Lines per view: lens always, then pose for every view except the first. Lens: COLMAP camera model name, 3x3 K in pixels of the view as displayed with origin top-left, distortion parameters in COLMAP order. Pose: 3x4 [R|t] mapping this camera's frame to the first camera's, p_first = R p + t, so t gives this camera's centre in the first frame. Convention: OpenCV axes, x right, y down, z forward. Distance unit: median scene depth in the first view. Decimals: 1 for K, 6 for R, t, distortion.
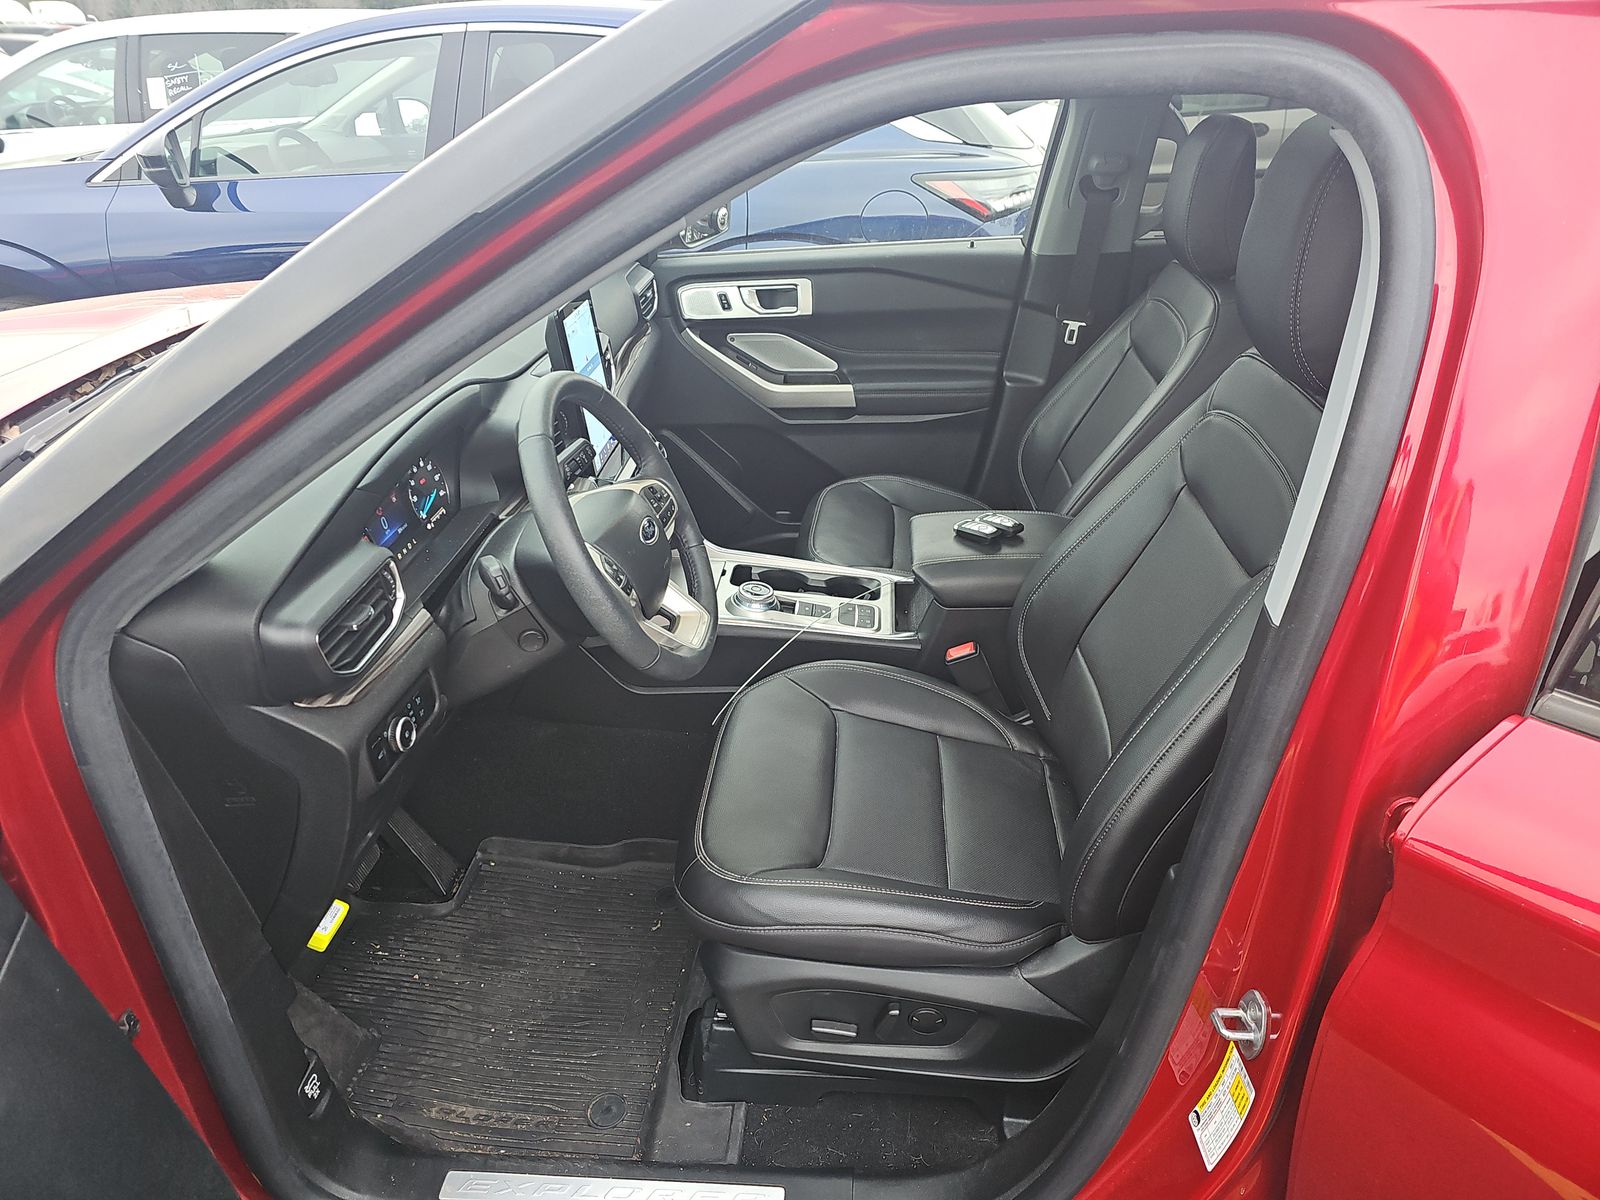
lens RADIAL K [[1043.1, 0, 794.5], [0, 1043.1, 610.8], [0, 0, 1]] dist [0.028111, -0.005682]
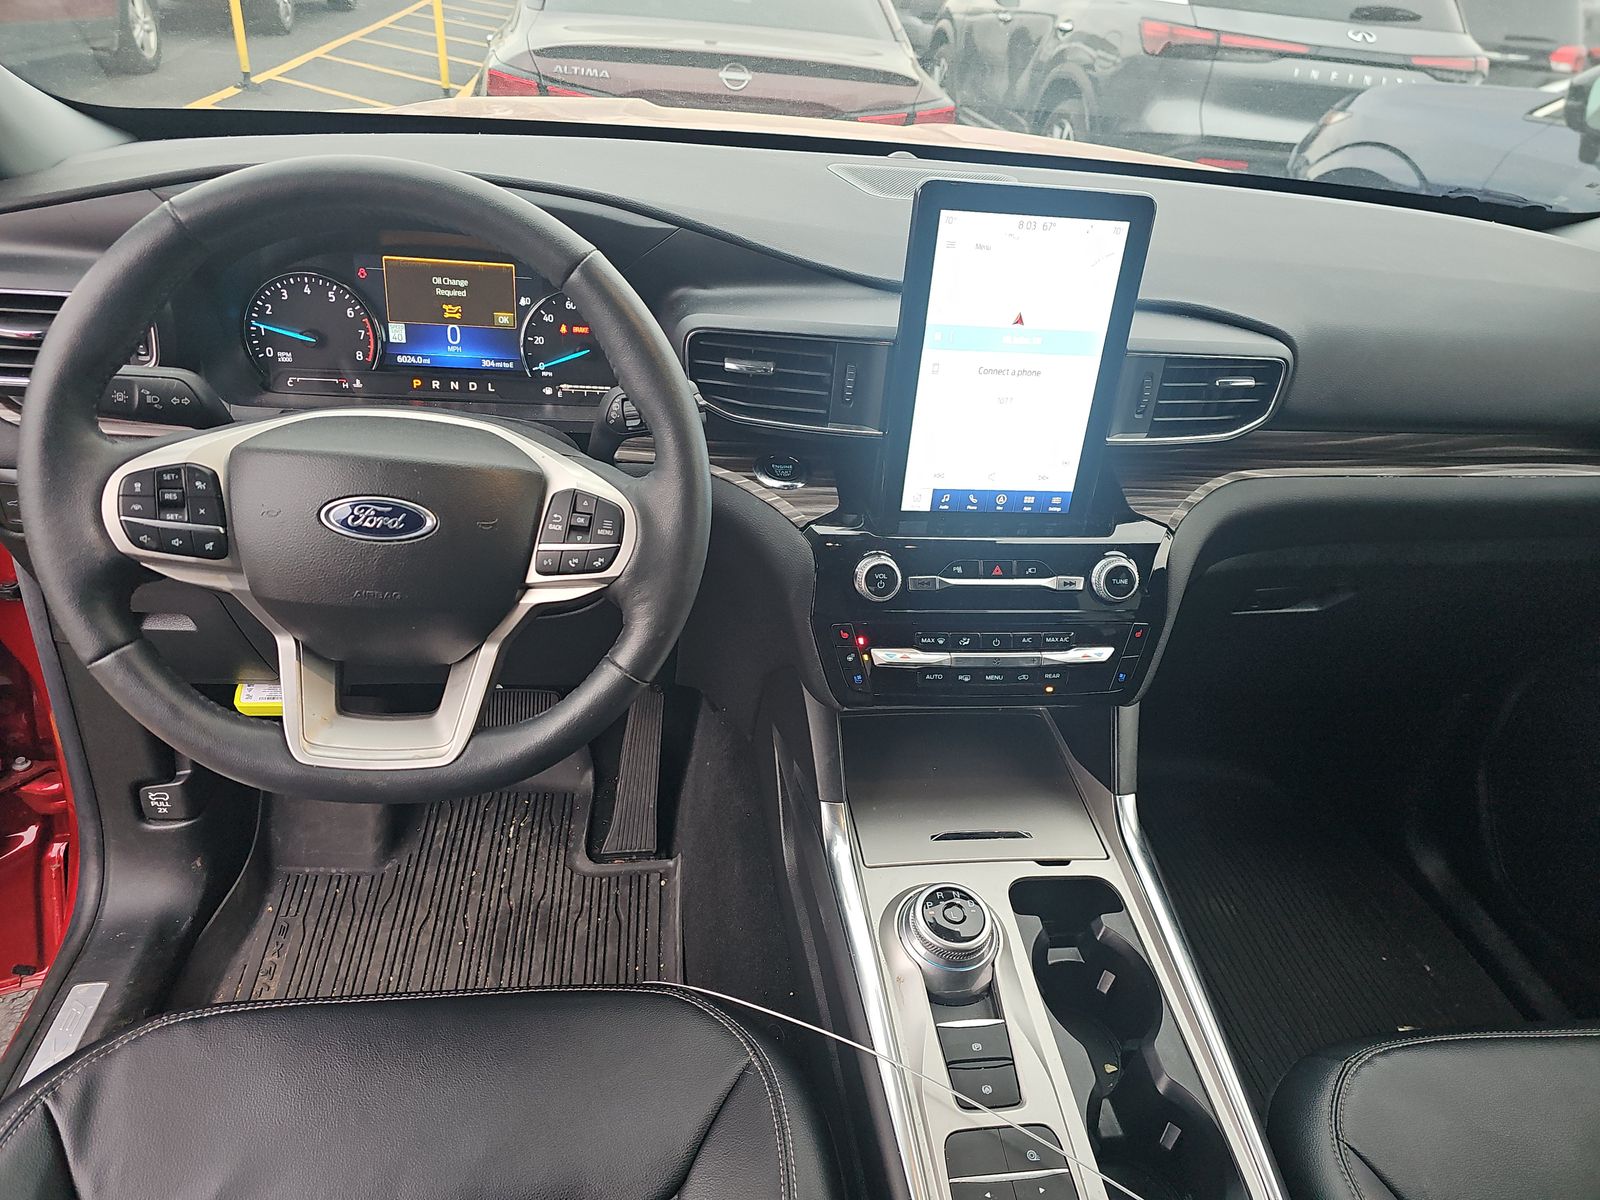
lens RADIAL K [[1043.1, 0, 794.5], [0, 1043.1, 610.8], [0, 0, 1]] dist [0.028111, -0.005682]
pose [[0.222982, 0.560937, -0.797263, 0.273433], [-0.557085, 0.744474, 0.367988, -0.288888], [0.799959, 0.362089, 0.478494, 0.808386]]
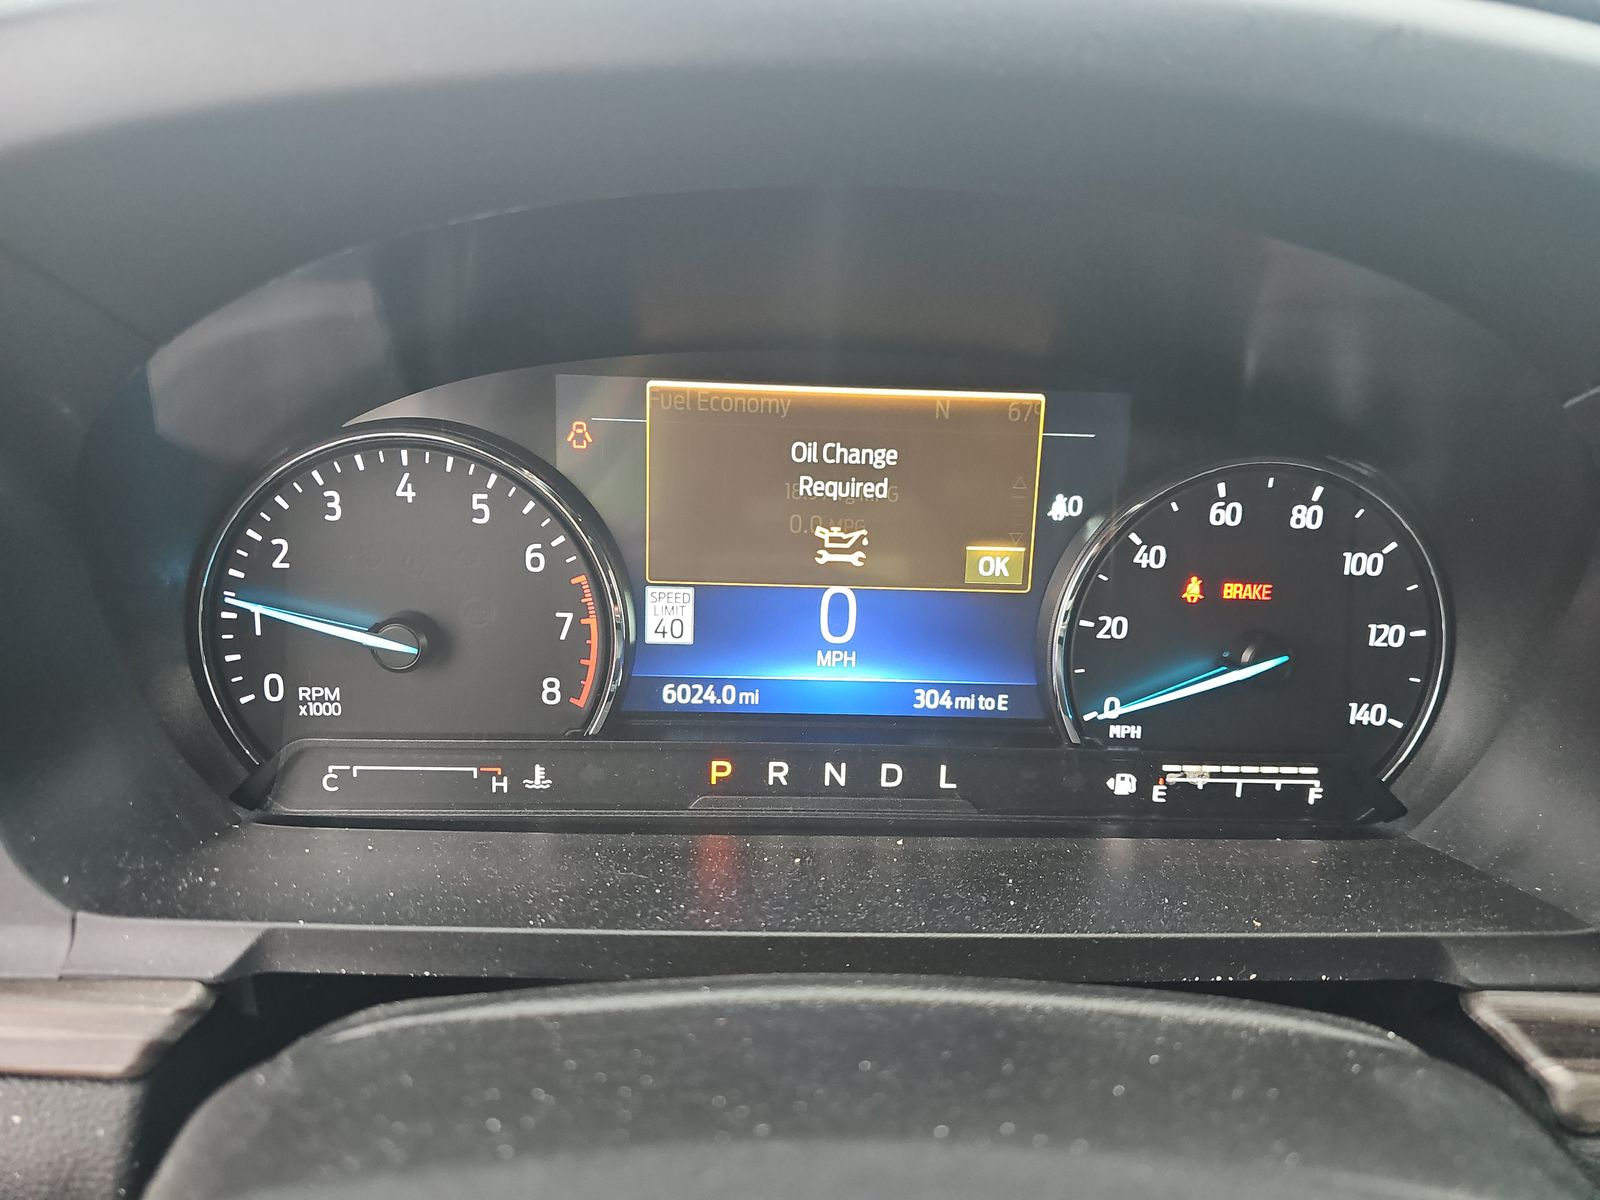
lens RADIAL K [[1043.1, 0, 794.5], [0, 1043.1, 610.8], [0, 0, 1]] dist [0.028111, -0.005682]
pose [[0.125220, 0.363828, -0.923011, -0.169640], [-0.517060, 0.817932, 0.252262, -0.119214], [0.846740, 0.445664, 0.290543, 0.820105]]
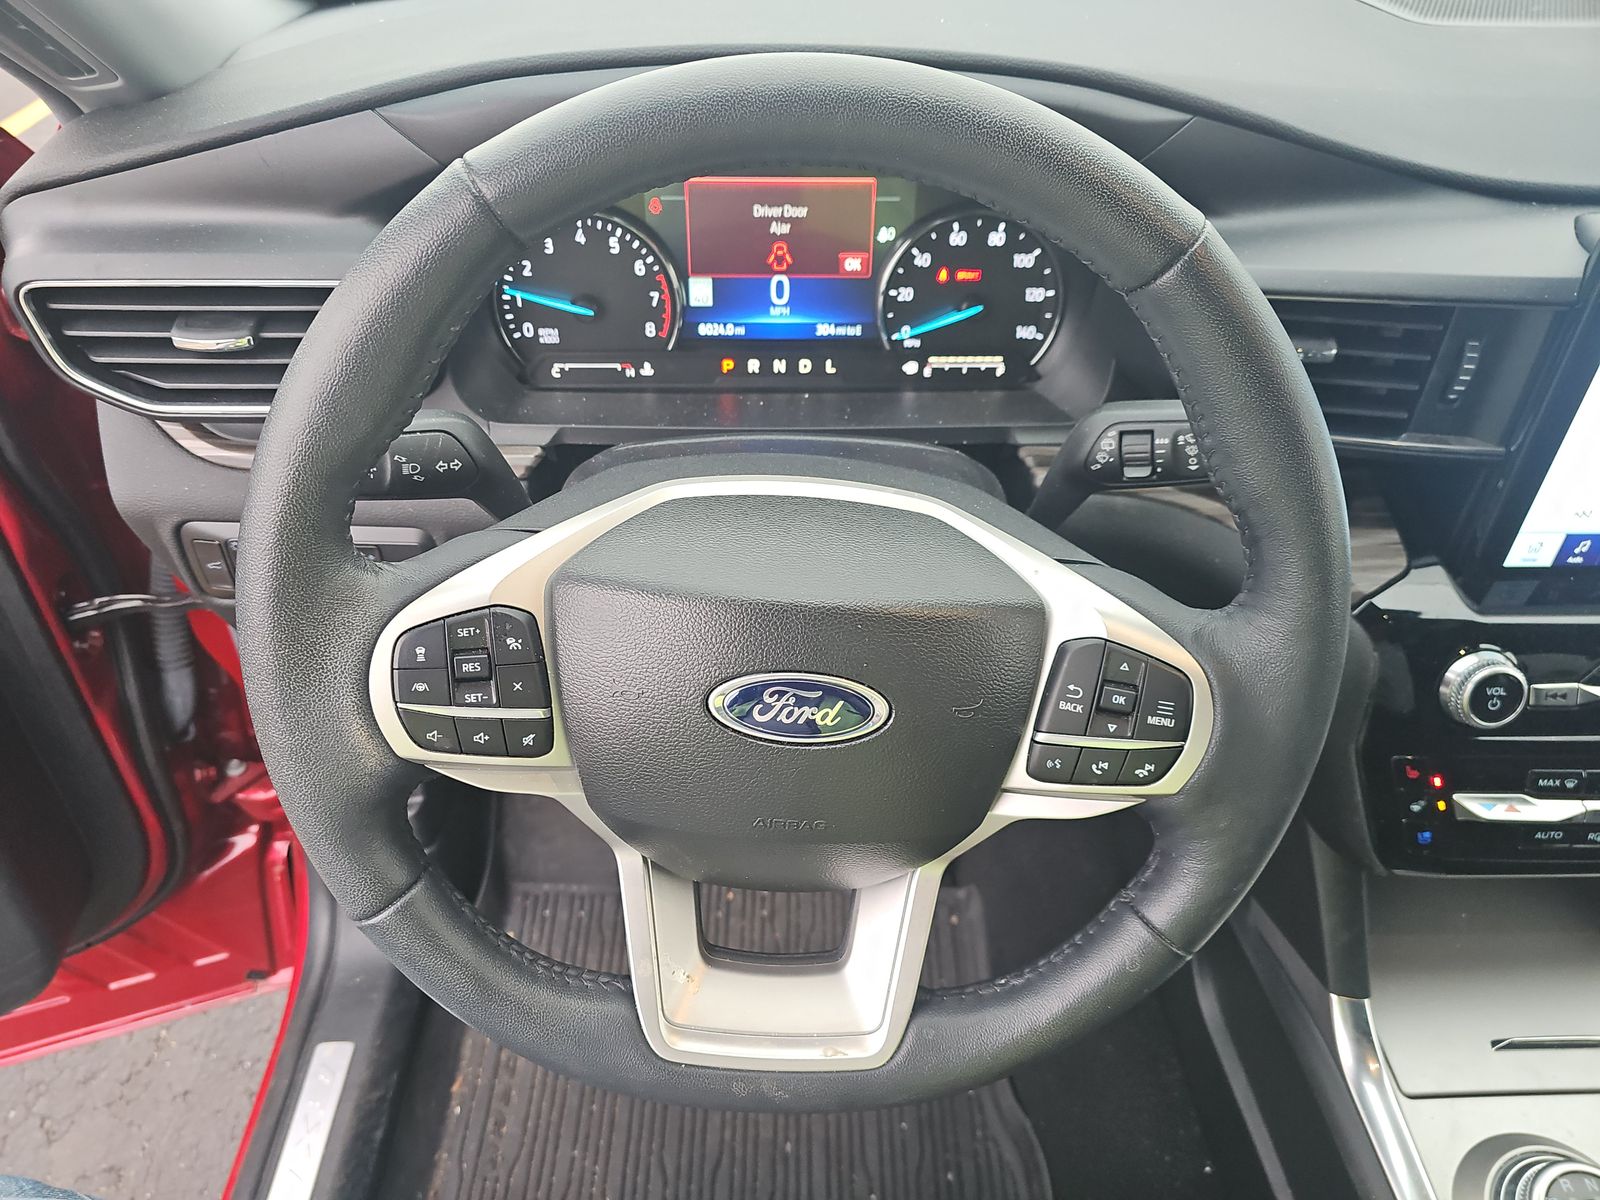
lens RADIAL K [[1077.0, 0, 782.2], [0, 1077.0, 624.2], [0, 0, 1]] dist [0.037058, -0.002276]
pose [[0.113174, 0.687090, -0.717704, 0.049368], [-0.495628, 0.665096, 0.558570, -0.224496], [0.861130, 0.292498, 0.415813, 0.745773]]
